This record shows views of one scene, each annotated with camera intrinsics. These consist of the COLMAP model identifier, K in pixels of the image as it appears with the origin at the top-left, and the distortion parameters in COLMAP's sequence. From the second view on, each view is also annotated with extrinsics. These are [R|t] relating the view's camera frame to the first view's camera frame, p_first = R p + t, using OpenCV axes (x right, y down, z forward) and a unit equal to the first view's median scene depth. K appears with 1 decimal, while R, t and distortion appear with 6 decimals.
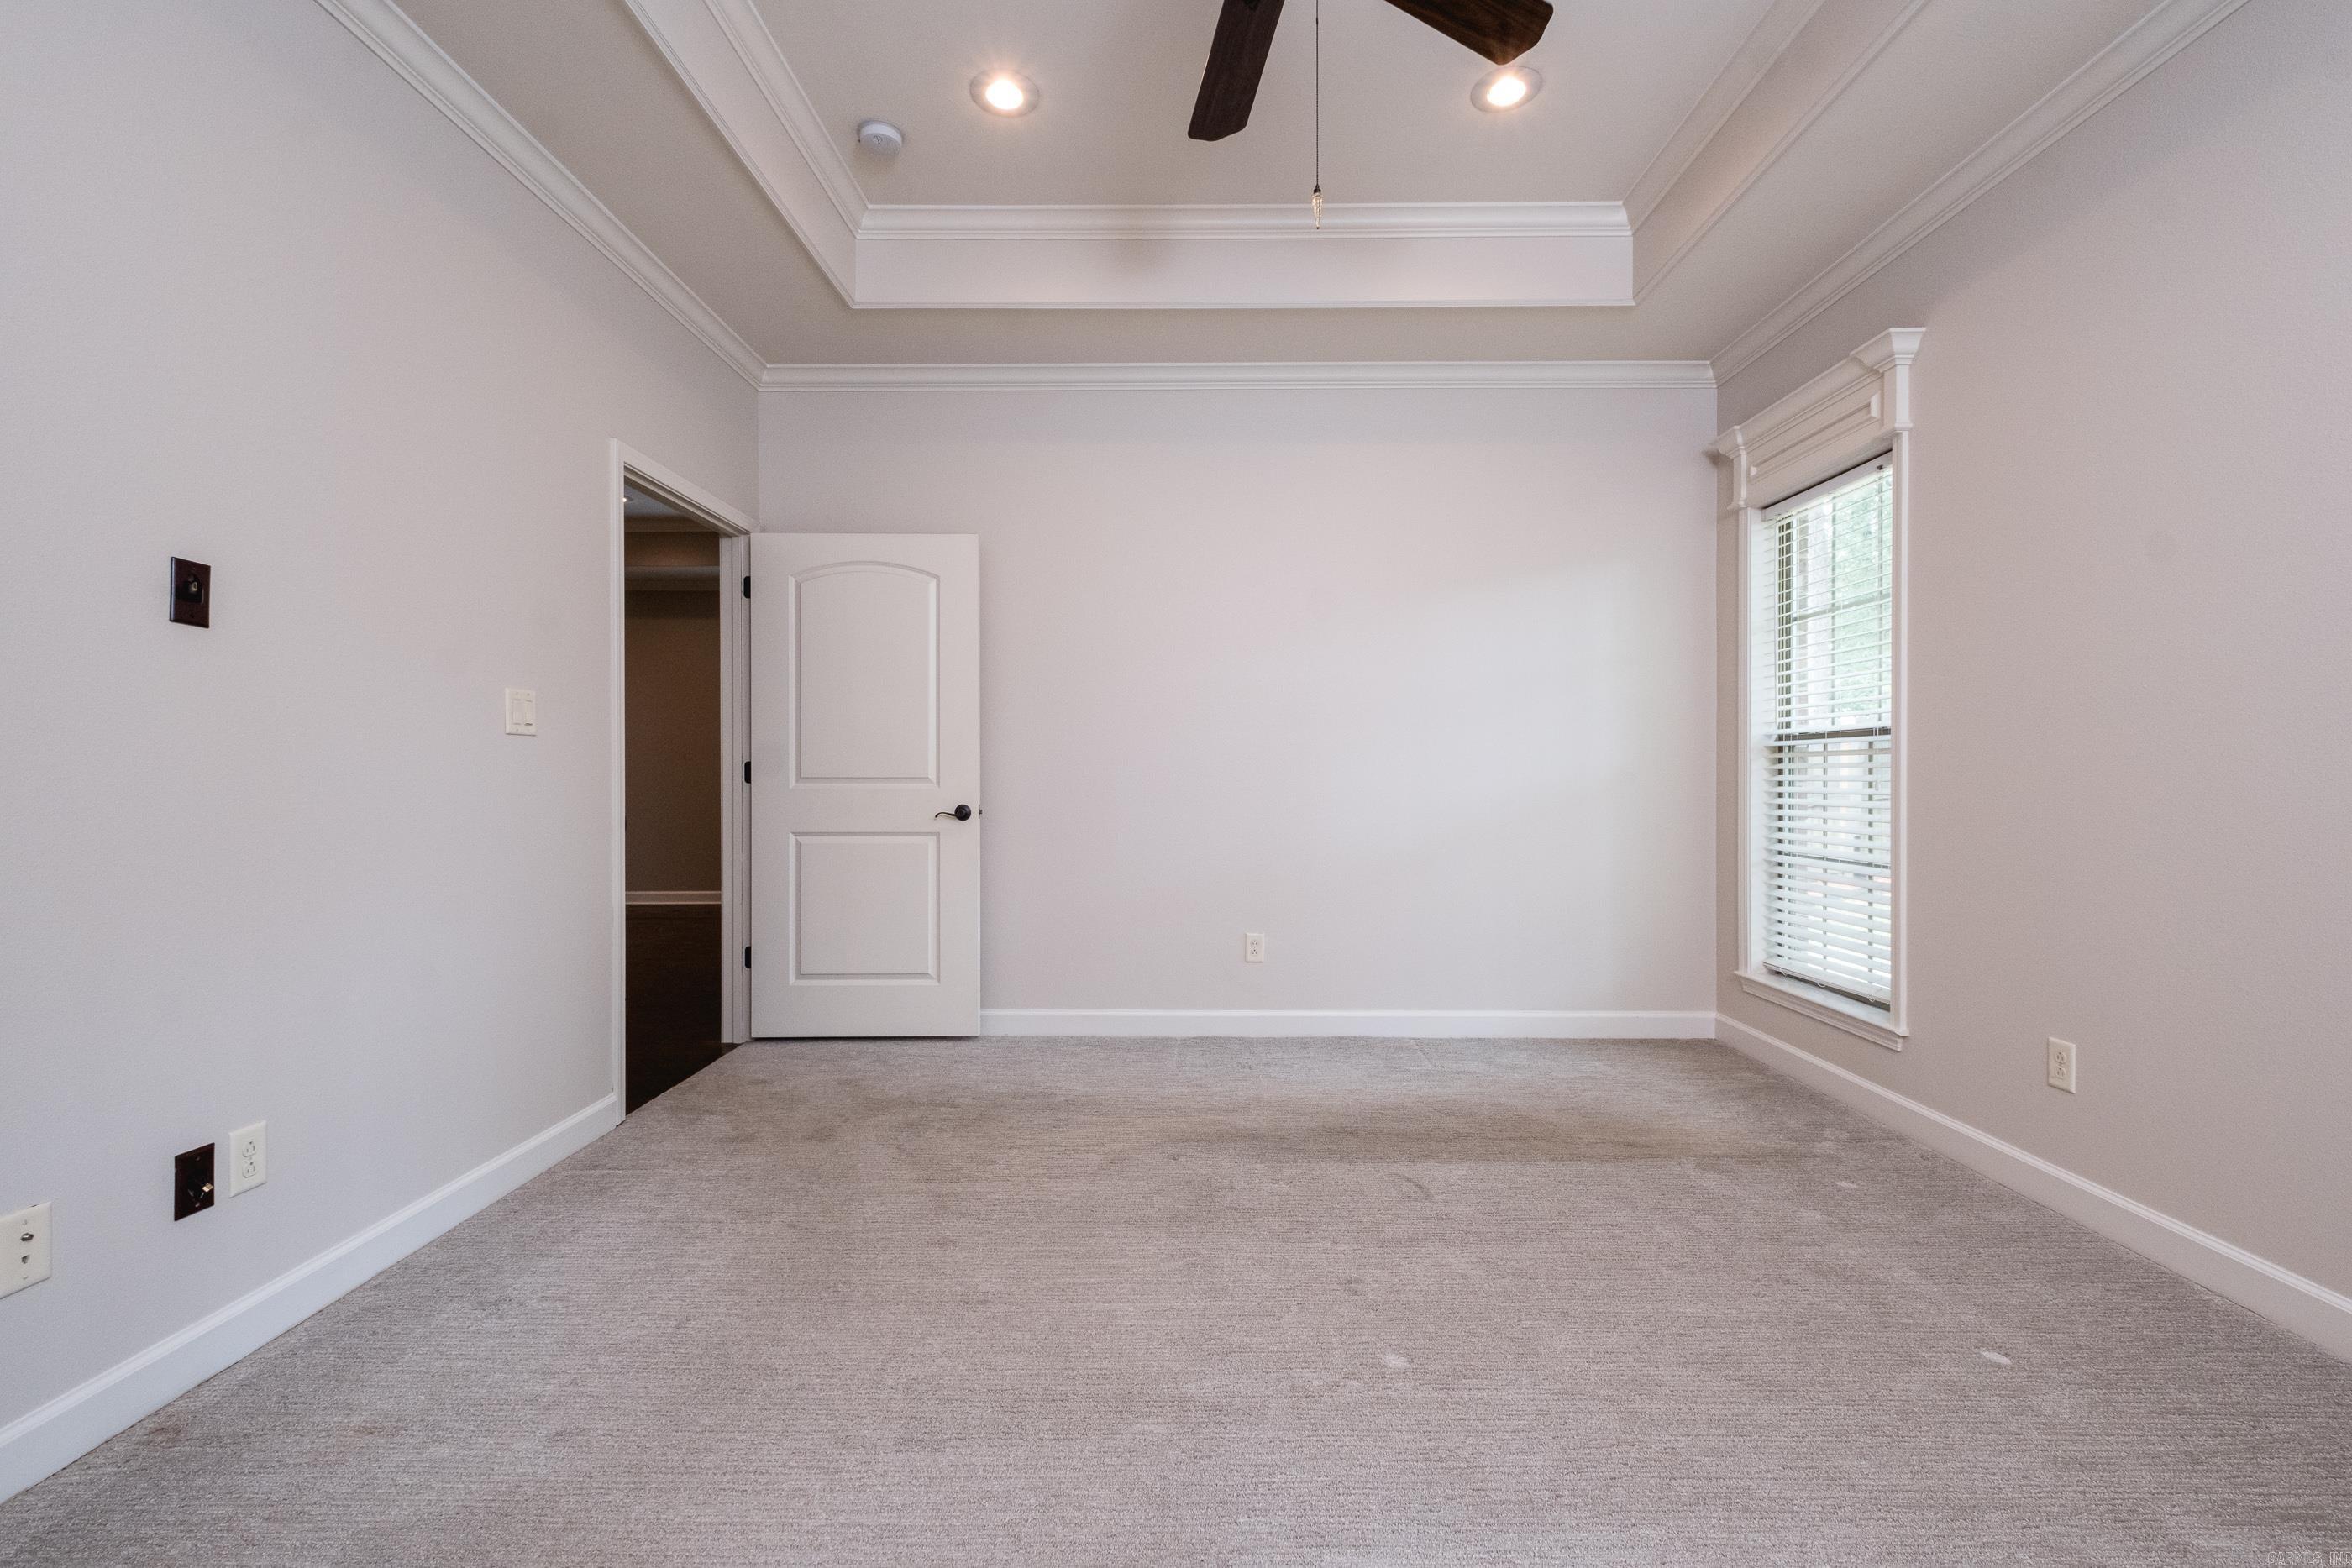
lens RADIAL K [[1022.5, 0, 1187.7], [0, 1022.5, 784.6], [0, 0, 1]] dist [0.015534, -0.010864]
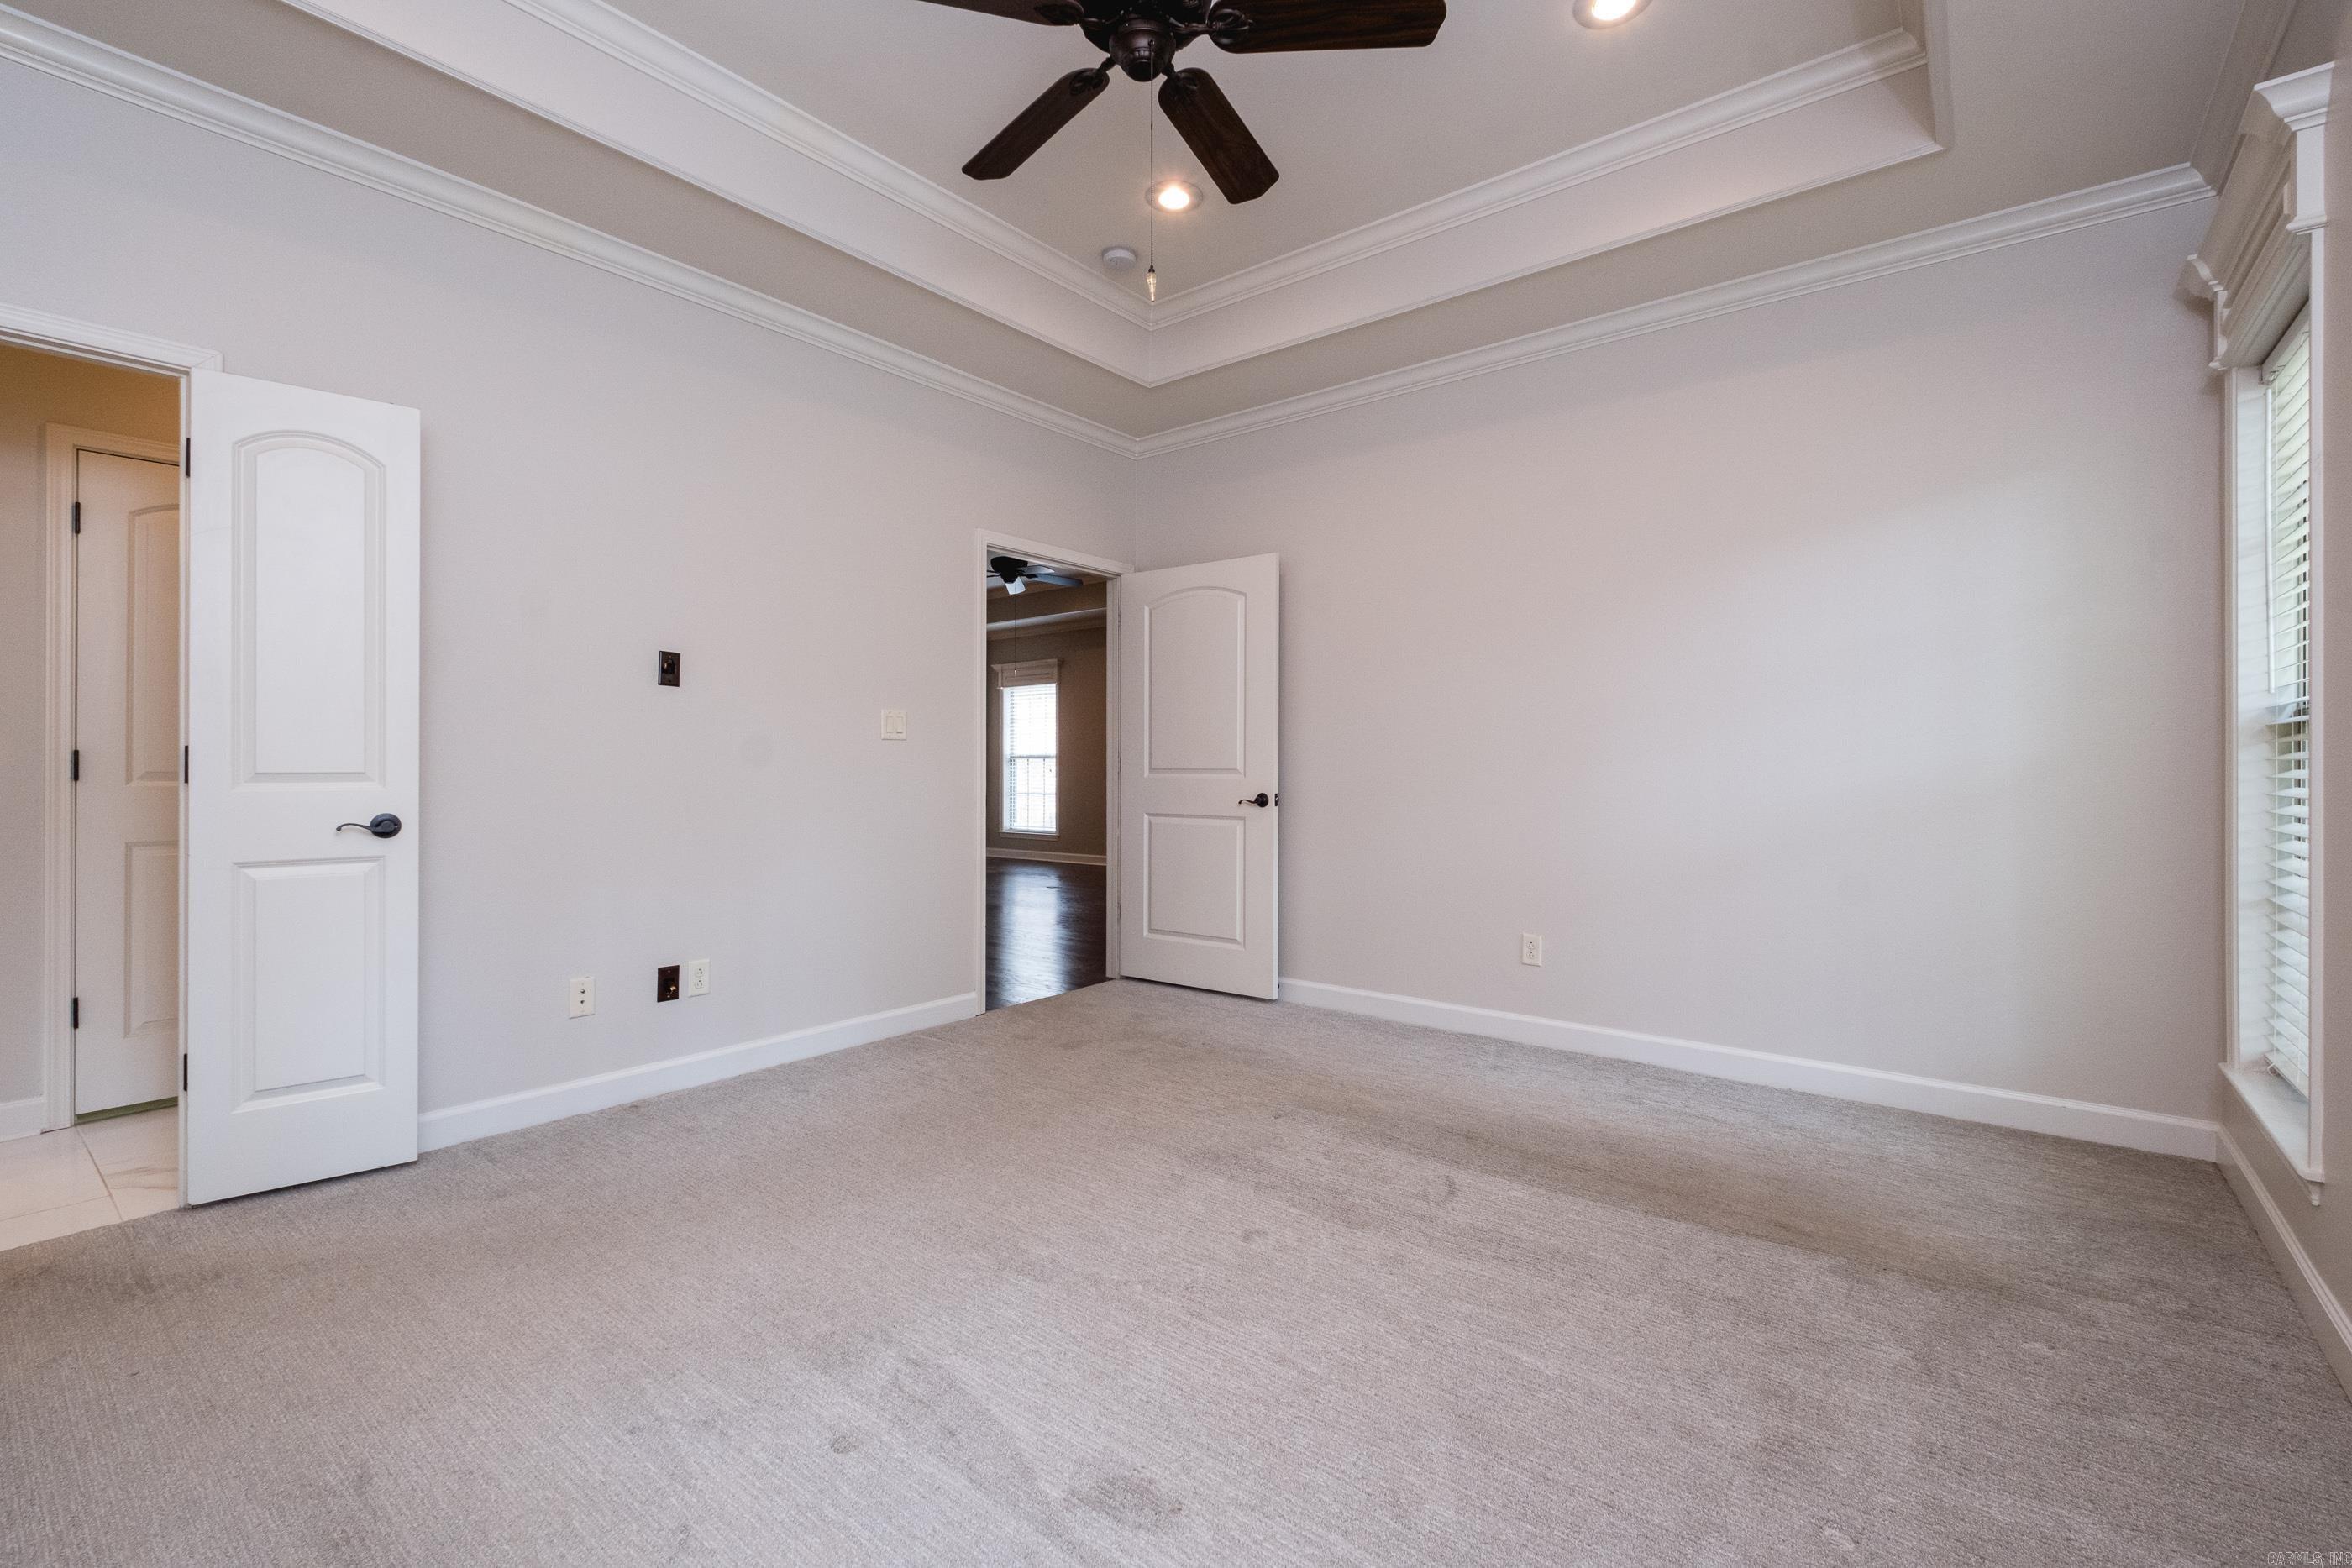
lens RADIAL K [[1011.3, 0, 1134.2], [0, 1011.3, 773.2], [0, 0, 1]] dist [0.002938, -0.000105]
pose [[0.780289, 0.005872, -0.625391, 0.446793], [-0.007841, 0.999969, -0.000394, -0.001314], [0.625369, 0.005211, 0.780311, 0.047651]]
